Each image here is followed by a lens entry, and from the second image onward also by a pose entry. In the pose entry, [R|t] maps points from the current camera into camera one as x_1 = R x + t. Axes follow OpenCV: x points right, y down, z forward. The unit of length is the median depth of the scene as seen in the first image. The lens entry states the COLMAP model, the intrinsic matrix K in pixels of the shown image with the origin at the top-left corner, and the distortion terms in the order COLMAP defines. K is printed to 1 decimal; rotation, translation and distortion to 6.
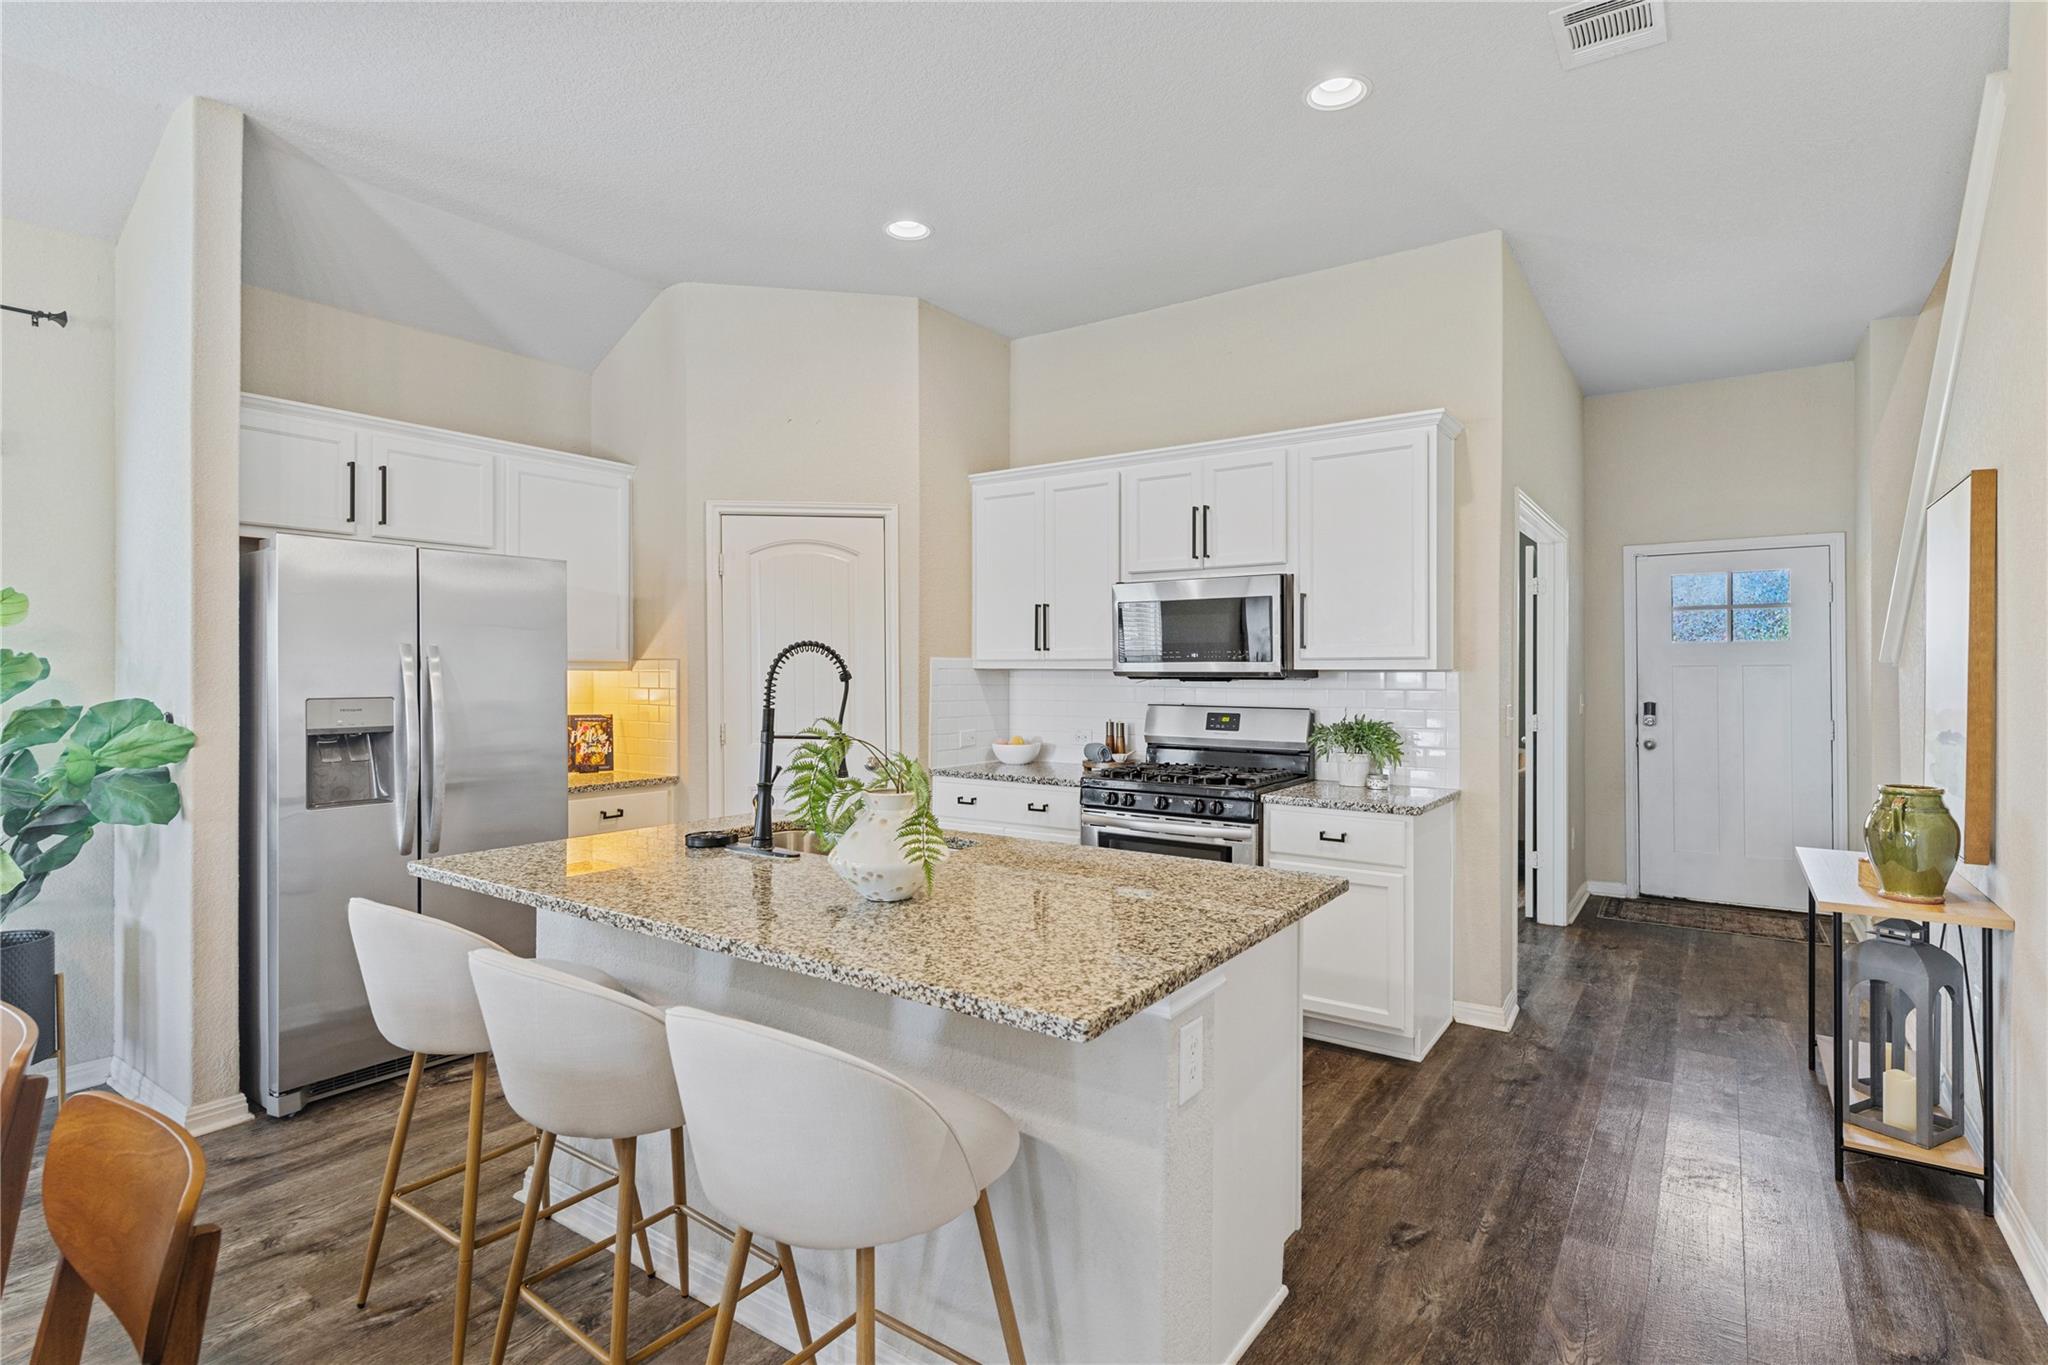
lens RADIAL K [[1011.7, 0, 1017.2], [0, 1011.7, 670.9], [0, 0, 1]] dist [0.002609, -0.000131]
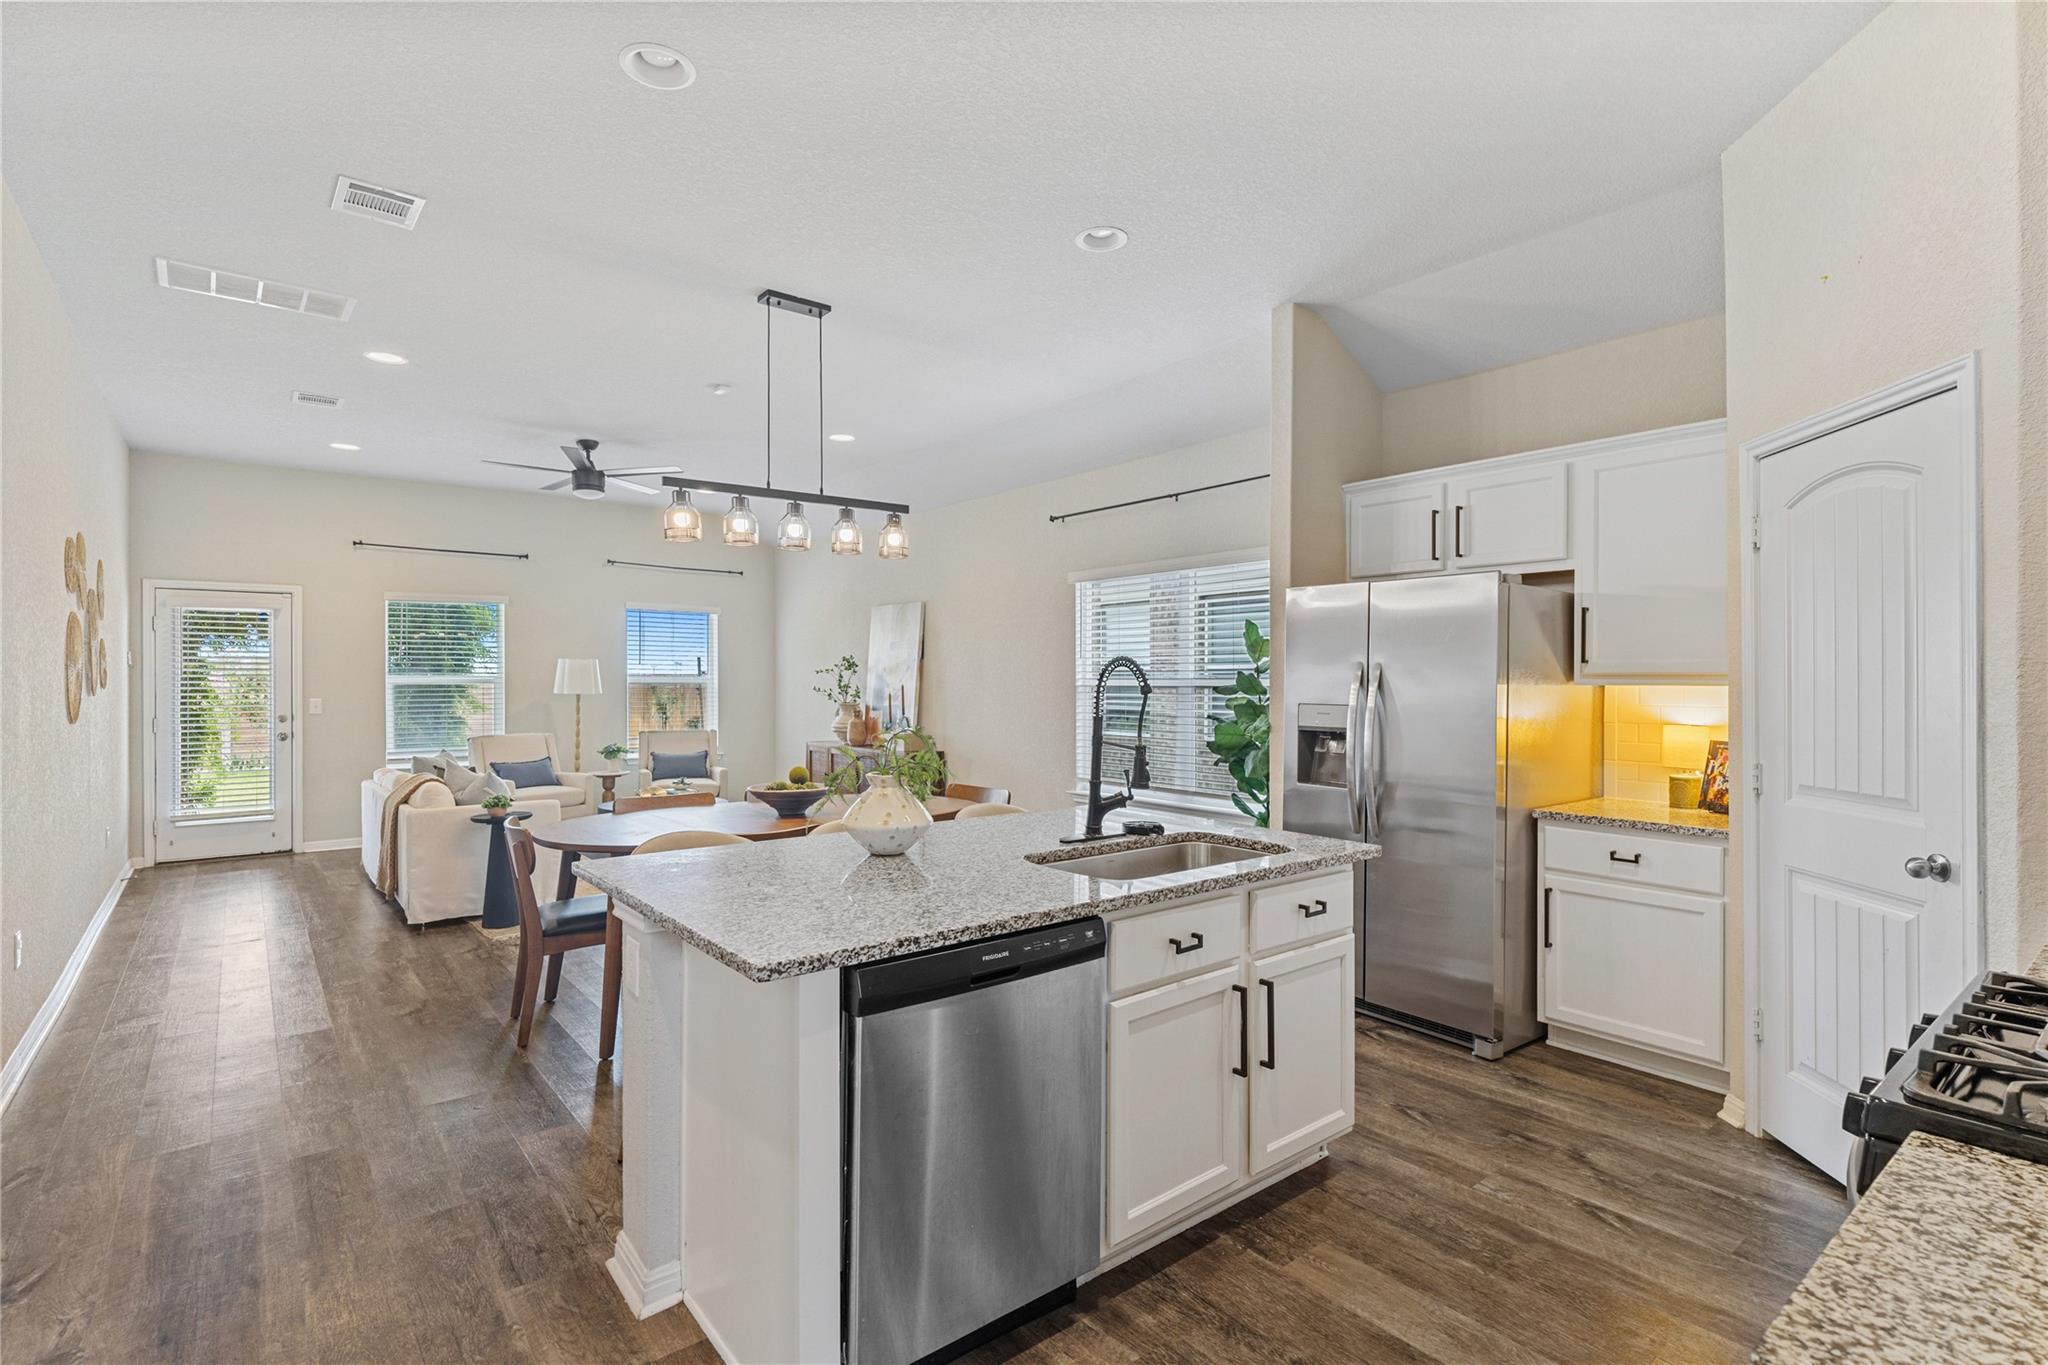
lens RADIAL K [[984.3, 0, 1024.0], [0, 984.3, 682.5], [0, 0, 1]] dist [0.016626, -0.000168]
pose [[-0.283618, 0.000551, -0.958937, 0.631867], [-0.003839, 0.999991, 0.001710, -0.002519], [0.958930, 0.004166, -0.283613, 0.906507]]
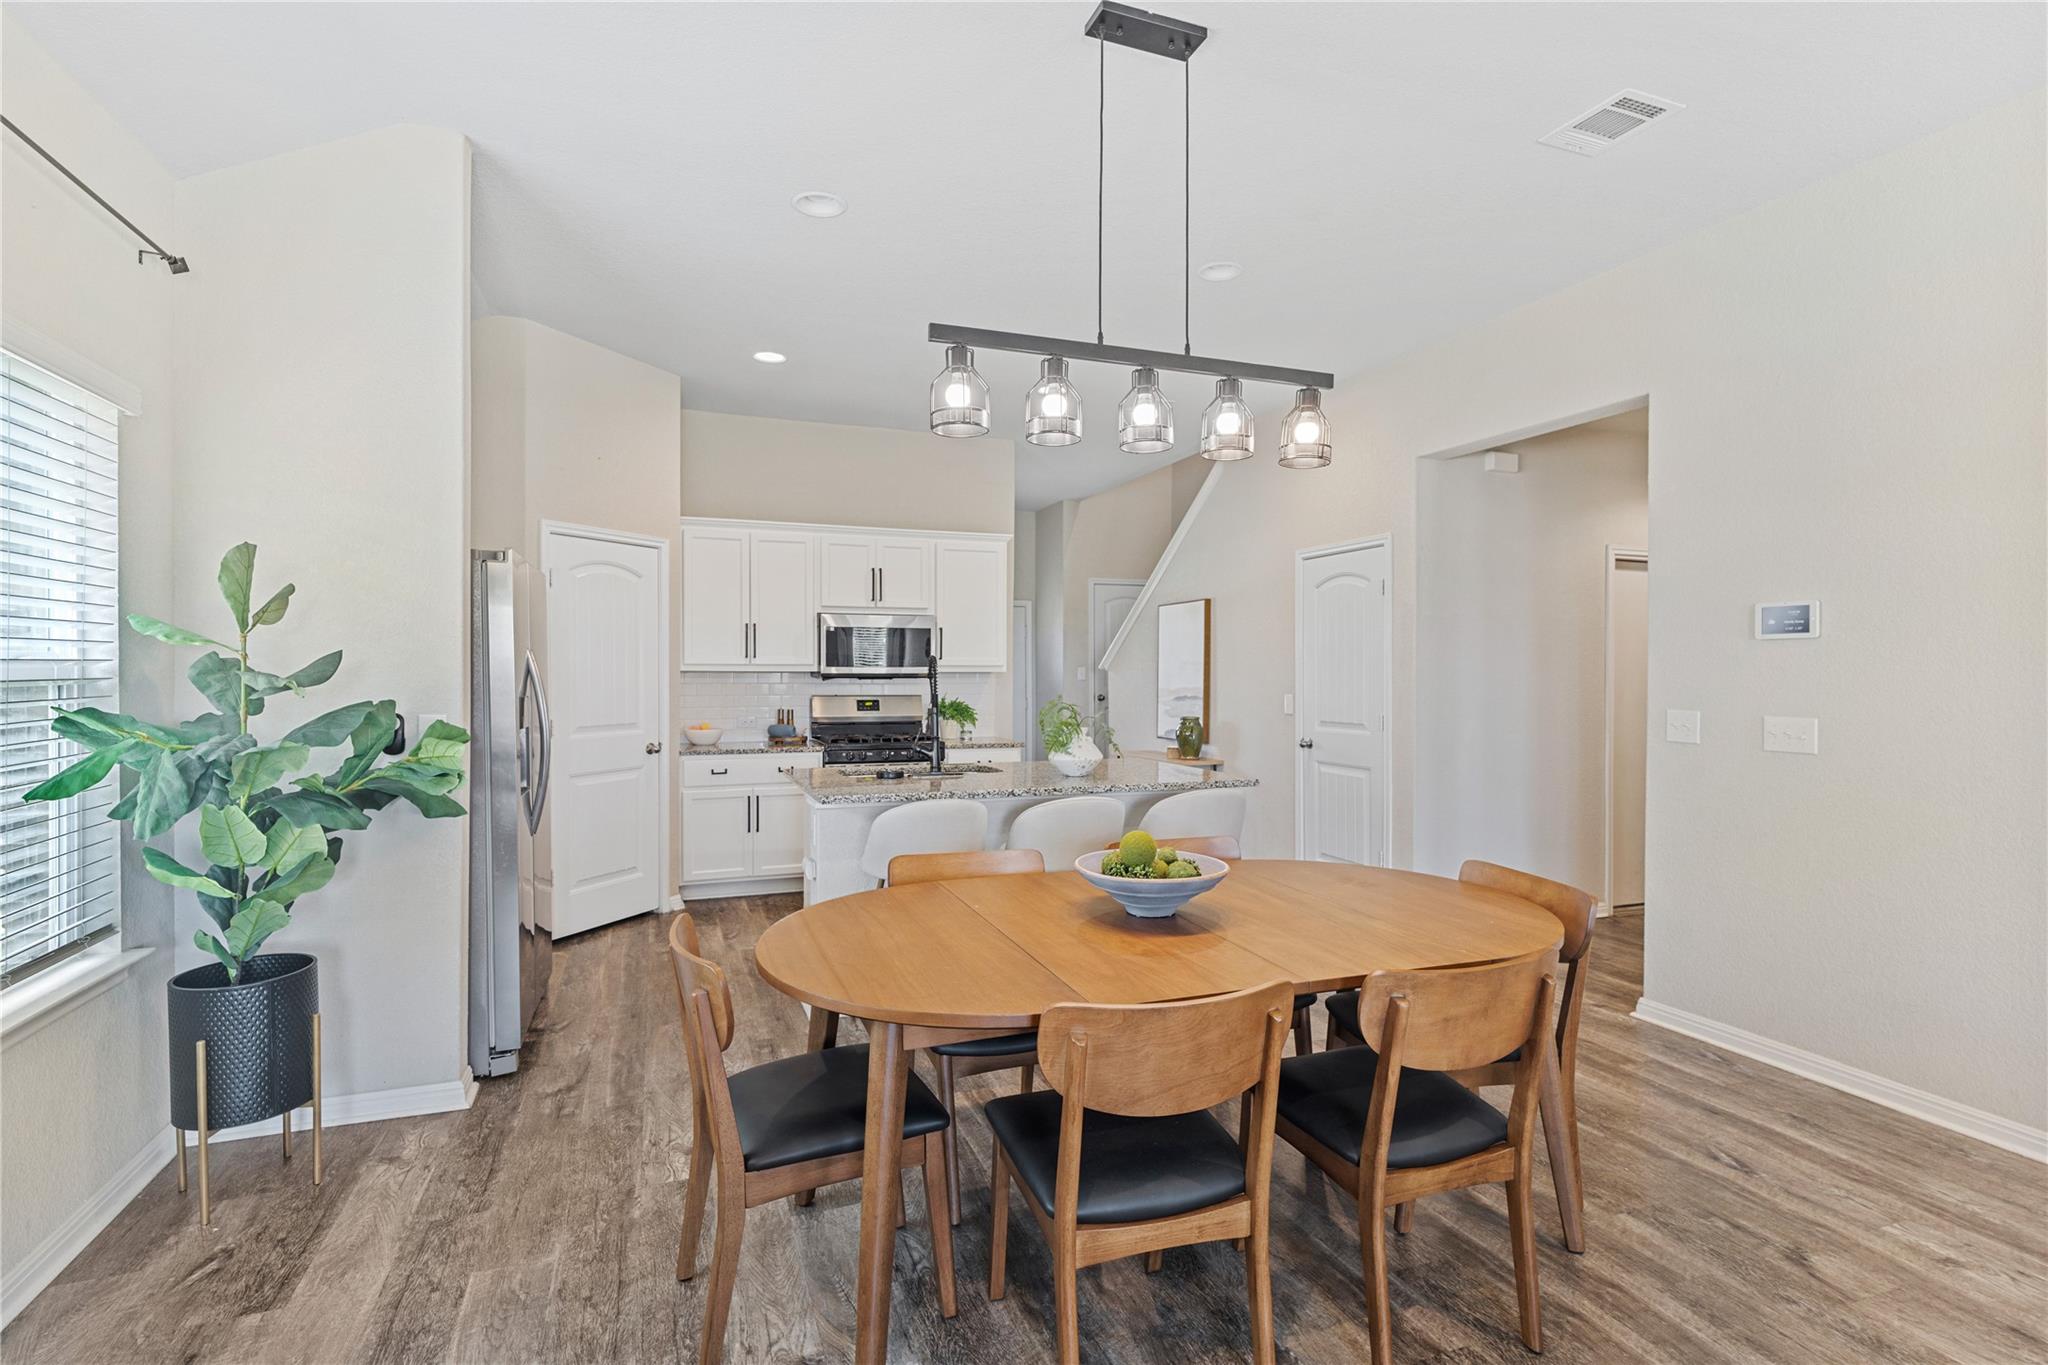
lens RADIAL K [[984.3, 0, 1024.0], [0, 984.3, 682.5], [0, 0, 1]] dist [0.016626, -0.000168]
pose [[0.568076, -0.006534, 0.822950, -1.137926], [-0.001822, 0.999956, 0.009197, 0.000835], [-0.822974, -0.006724, 0.568039, -0.069556]]
